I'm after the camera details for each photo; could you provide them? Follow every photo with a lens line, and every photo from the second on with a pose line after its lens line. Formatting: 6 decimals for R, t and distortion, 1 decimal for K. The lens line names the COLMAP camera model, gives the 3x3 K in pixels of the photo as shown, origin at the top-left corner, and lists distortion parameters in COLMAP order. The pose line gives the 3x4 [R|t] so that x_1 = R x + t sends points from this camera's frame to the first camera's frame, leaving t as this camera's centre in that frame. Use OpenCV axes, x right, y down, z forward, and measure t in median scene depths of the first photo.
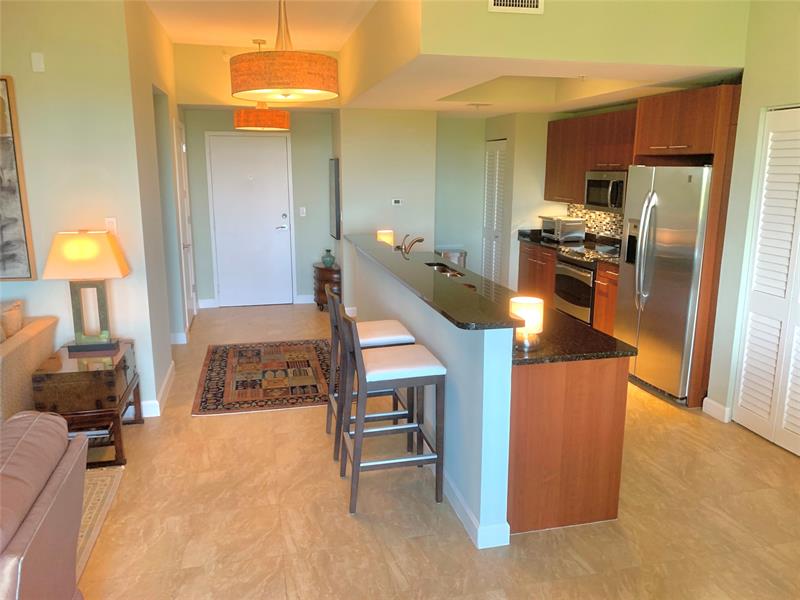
lens RADIAL K [[611.7, 0, 402.3], [0, 611.7, 299.9], [0, 0, 1]] dist [0.048867, -0.068448]
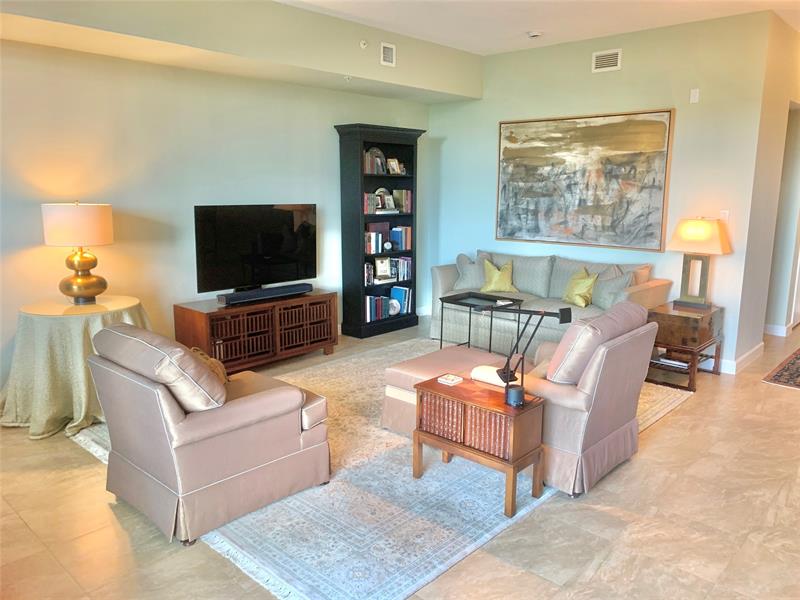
lens RADIAL K [[611.7, 0, 405.5], [0, 611.7, 298.0], [0, 0, 1]] dist [0.048867, -0.068448]
pose [[0.556013, 0.143469, -0.818698, 0.204985], [-0.176710, 0.982876, 0.052228, 0.085752], [0.812172, 0.115633, 0.571844, -0.223010]]
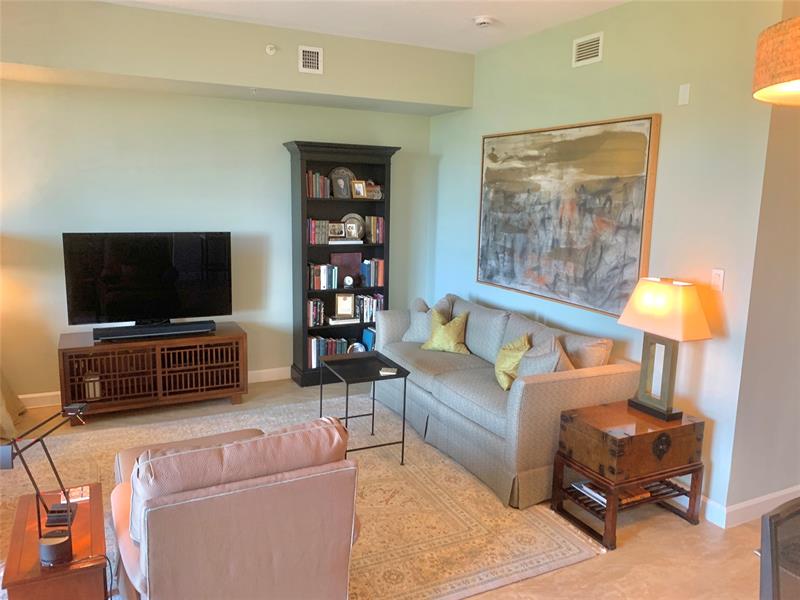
lens RADIAL K [[611.7, 0, 398.9], [0, 611.7, 295.1], [0, 0, 1]] dist [0.048867, -0.068448]
pose [[0.219622, 0.156339, -0.962977, 0.200924], [-0.227069, 0.968159, 0.105394, -0.078370], [0.948792, 0.195515, 0.248129, 0.347207]]
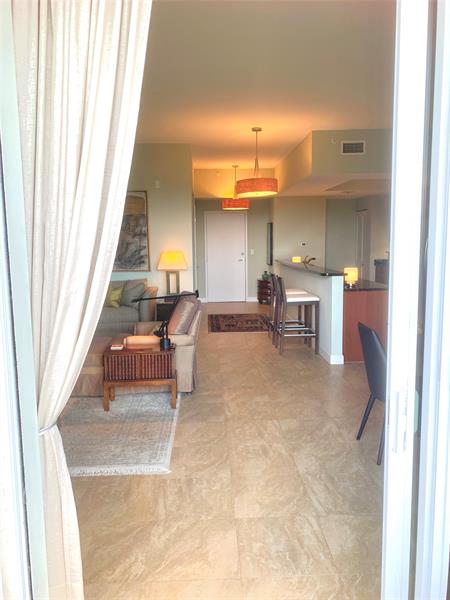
lens RADIAL K [[458.8, 0, 216.0], [0, 458.8, 295.8], [0, 0, 1]] dist [0.048867, -0.068448]
pose [[0.978474, 0.005705, -0.206289, 0.030822], [-0.023592, 0.996157, -0.084350, 0.181738], [0.205015, 0.087401, 0.974849, -0.613975]]
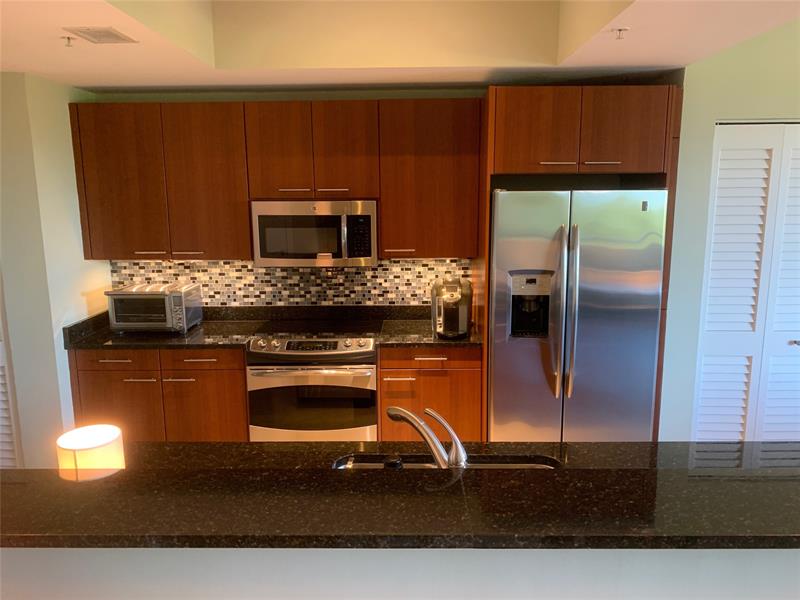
lens RADIAL K [[611.7, 0, 402.7], [0, 611.7, 306.4], [0, 0, 1]] dist [0.048867, -0.068448]
pose [[0.242073, -0.186558, 0.952154, -0.307464], [0.213841, 0.967468, 0.135192, -0.223171], [-0.946400, 0.170883, 0.274091, 1.005957]]
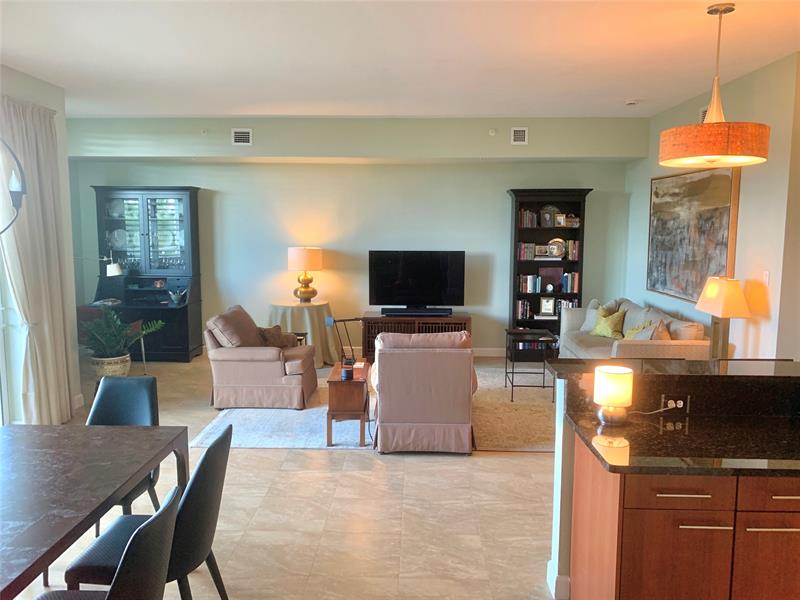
lens RADIAL K [[611.7, 0, 399.2], [0, 611.7, 294.7], [0, 0, 1]] dist [0.048867, -0.068448]
pose [[-0.254719, 0.099712, -0.961860, 0.712323], [-0.212040, 0.964704, 0.156159, -0.109550], [0.943481, 0.243730, -0.224586, 0.543732]]
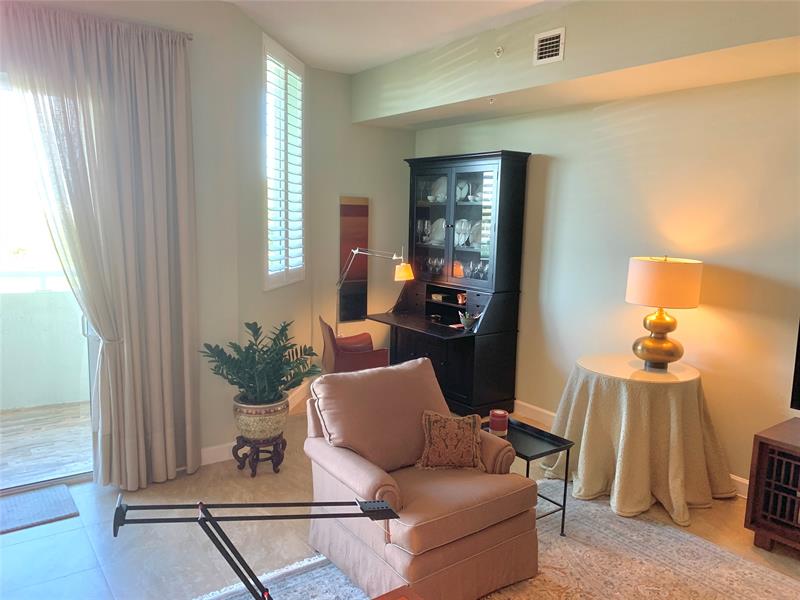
lens RADIAL K [[611.7, 0, 403.0], [0, 611.7, 307.3], [0, 0, 1]] dist [0.048867, -0.068448]
pose [[-0.924986, 0.027587, -0.378999, -0.208727], [-0.110482, 0.934754, 0.337682, -0.096815], [0.363586, 0.354223, -0.861586, 0.498413]]
